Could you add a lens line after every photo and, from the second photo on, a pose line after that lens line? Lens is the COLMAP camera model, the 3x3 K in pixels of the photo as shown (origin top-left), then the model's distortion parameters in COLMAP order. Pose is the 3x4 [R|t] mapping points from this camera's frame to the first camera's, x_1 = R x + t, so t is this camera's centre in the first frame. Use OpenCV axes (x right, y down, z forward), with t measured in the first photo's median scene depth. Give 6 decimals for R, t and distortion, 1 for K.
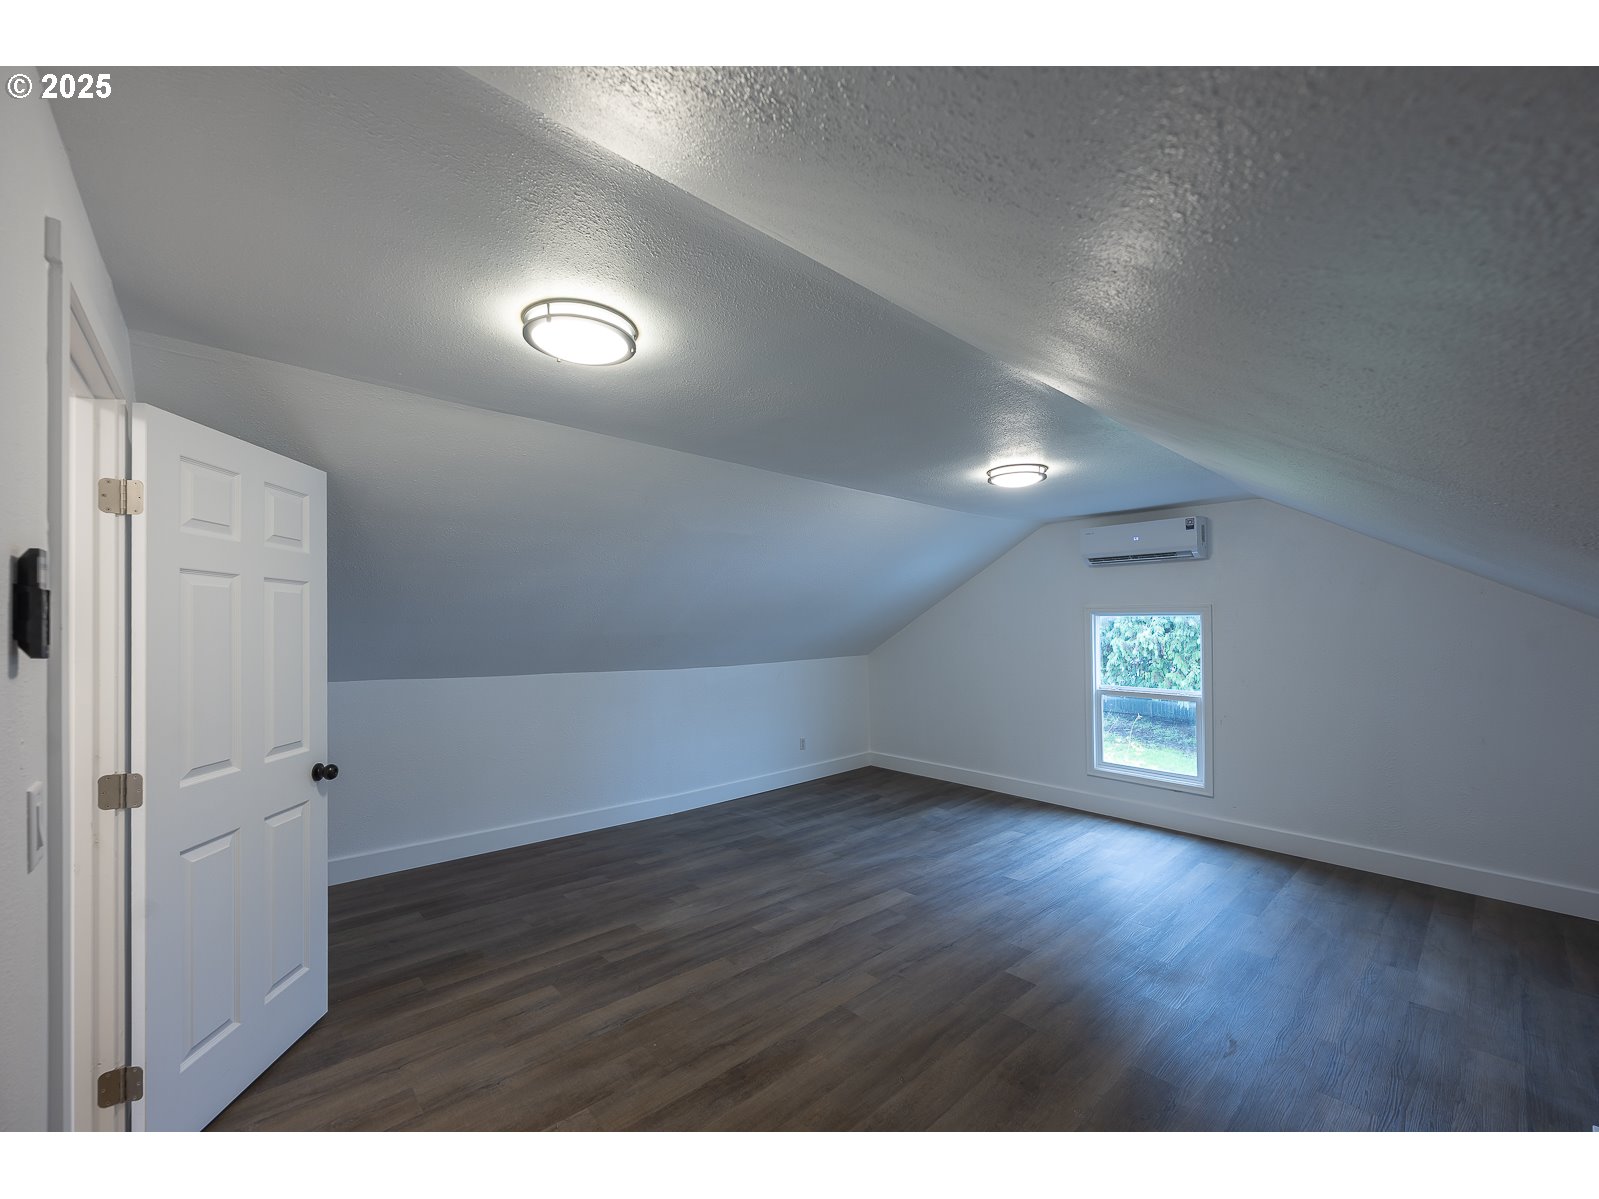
lens RADIAL K [[644.9, 0, 791.5], [0, 644.9, 638.1], [0, 0, 1]] dist [-0.001775, 0.000114]
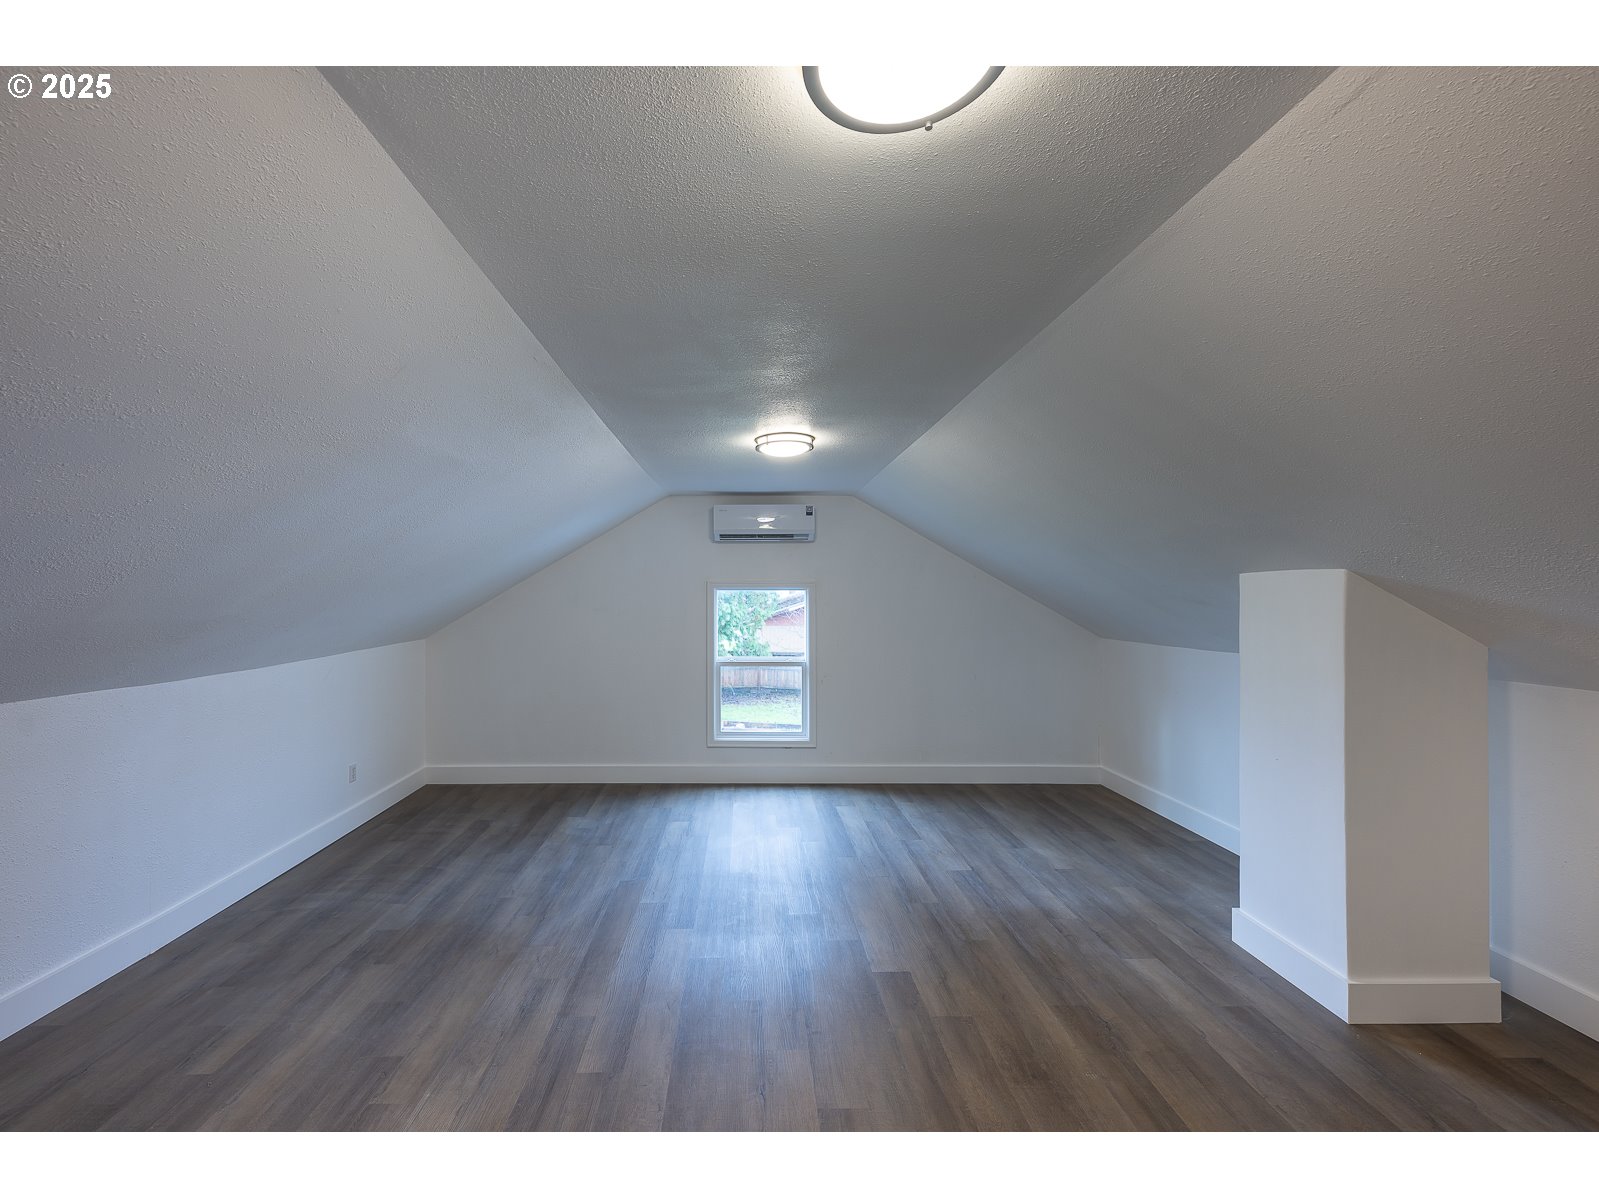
lens RADIAL K [[648.4, 0, 798.9], [0, 648.4, 598.5], [0, 0, 1]] dist [-0.001990, -0.000314]
pose [[0.658415, 0.001662, 0.752653, -0.241332], [0.015295, 0.999762, -0.015588, -0.003832], [-0.752500, 0.021775, 0.658233, 0.245004]]
